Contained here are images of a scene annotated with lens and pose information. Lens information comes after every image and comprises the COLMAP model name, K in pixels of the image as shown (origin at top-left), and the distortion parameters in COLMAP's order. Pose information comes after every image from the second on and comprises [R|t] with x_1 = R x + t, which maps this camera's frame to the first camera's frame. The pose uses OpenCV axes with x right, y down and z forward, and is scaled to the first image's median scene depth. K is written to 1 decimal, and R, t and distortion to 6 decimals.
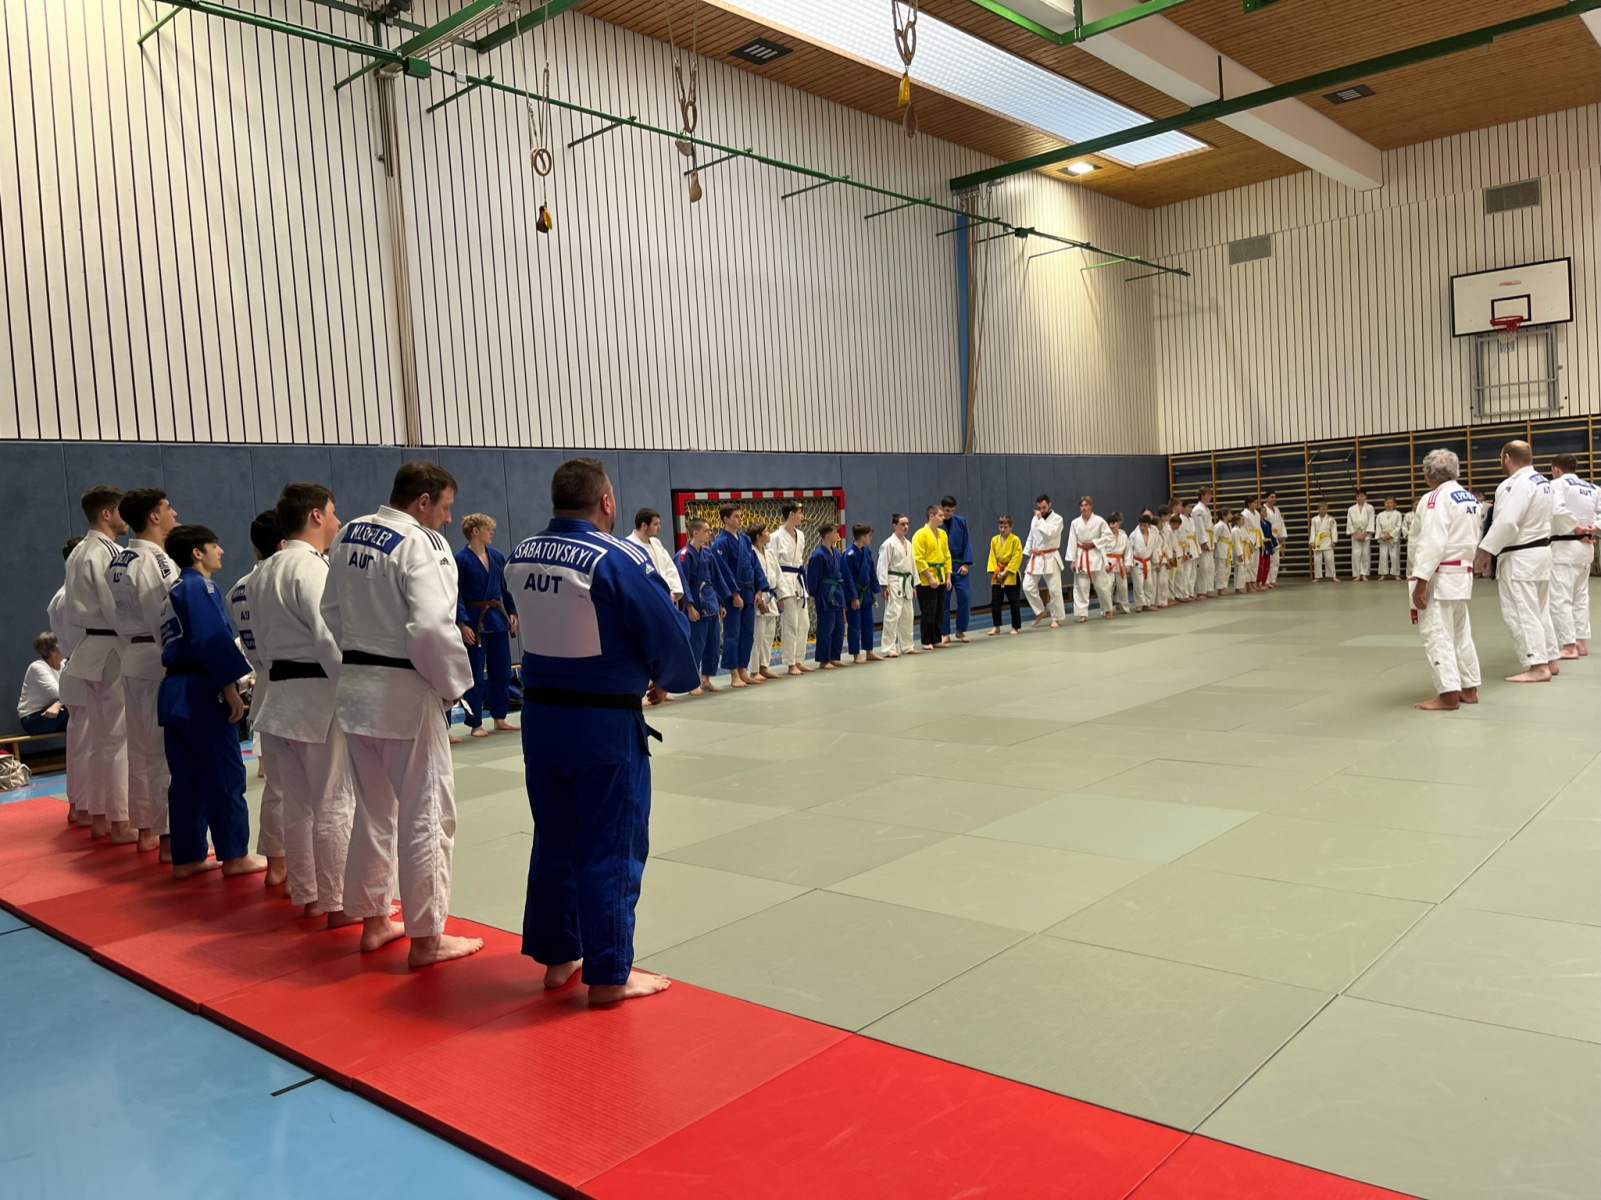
lens RADIAL K [[1209.1, 0, 795.9], [0, 1209.1, 595.8], [0, 0, 1]] dist [0.067969, -0.095745]
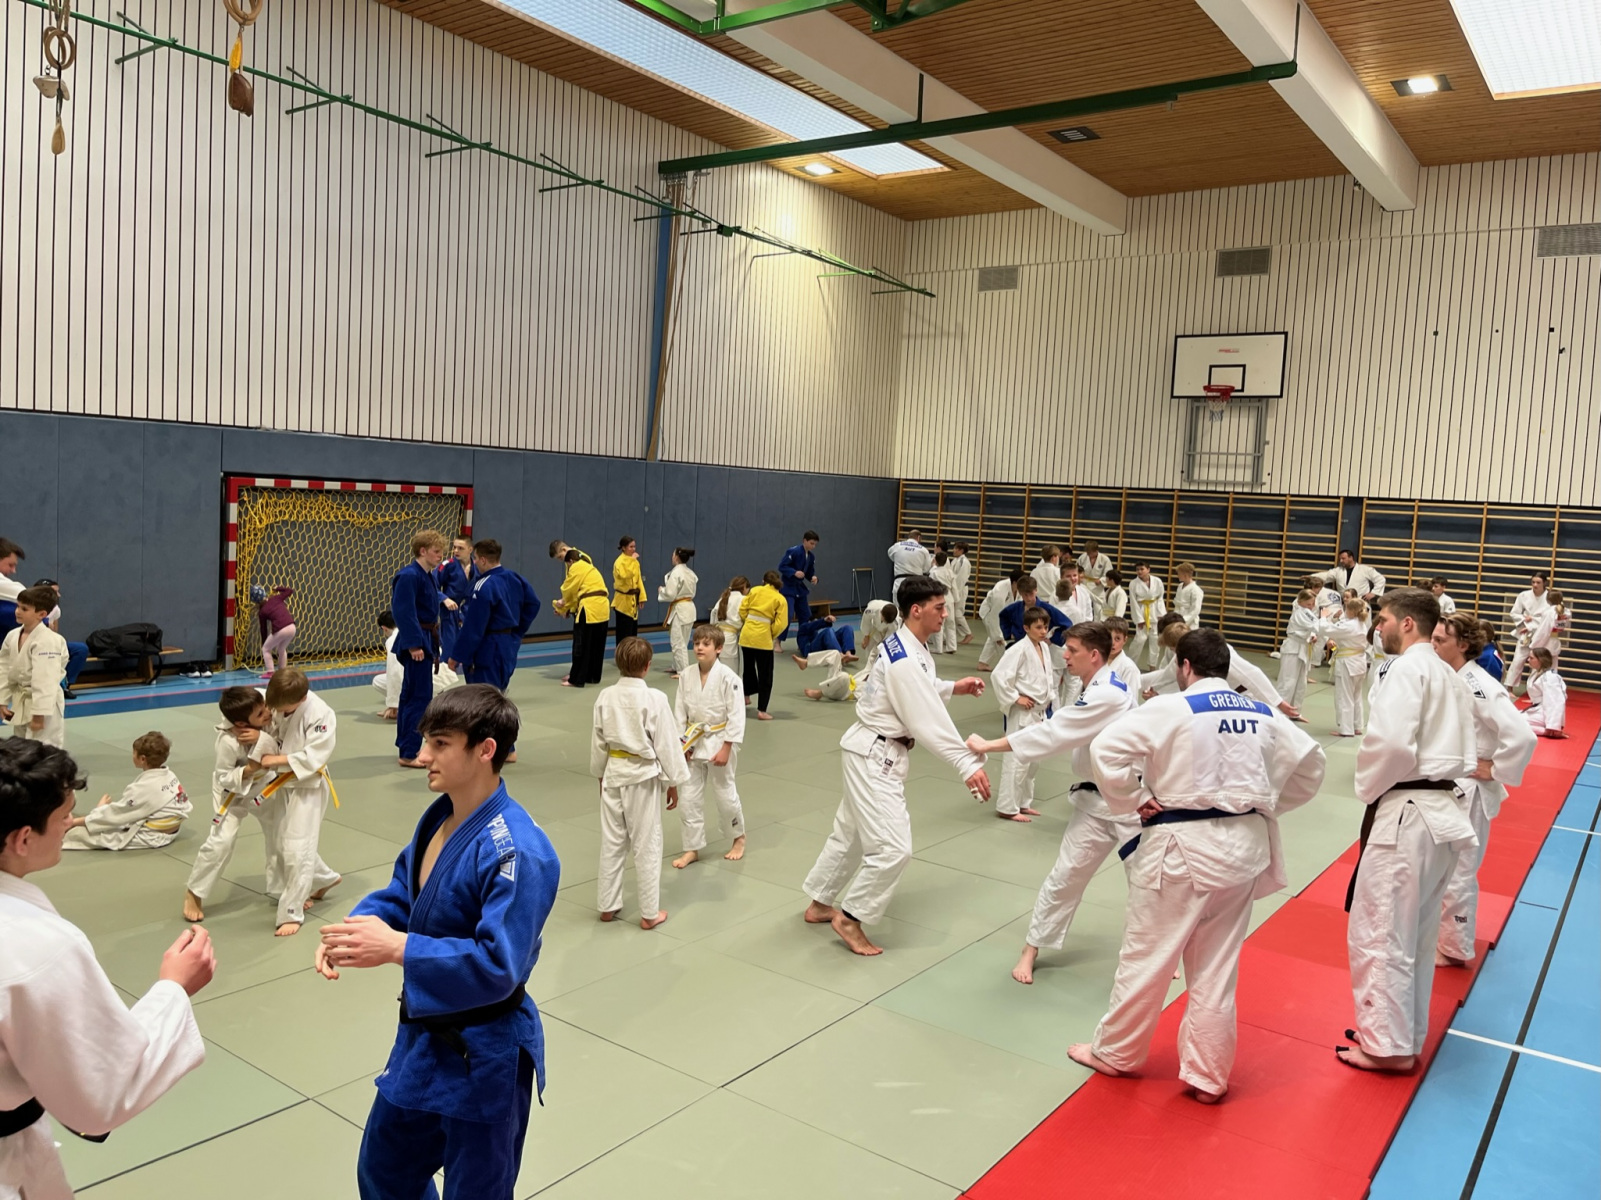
lens RADIAL K [[1216.5, 0, 794.7], [0, 1216.5, 577.6], [0, 0, 1]] dist [0.062567, -0.074744]
pose [[0.988333, 0.107939, 0.107453, 0.152978], [-0.109850, 0.993876, 0.012009, -0.048298], [-0.105498, -0.023673, 0.994138, 0.057261]]
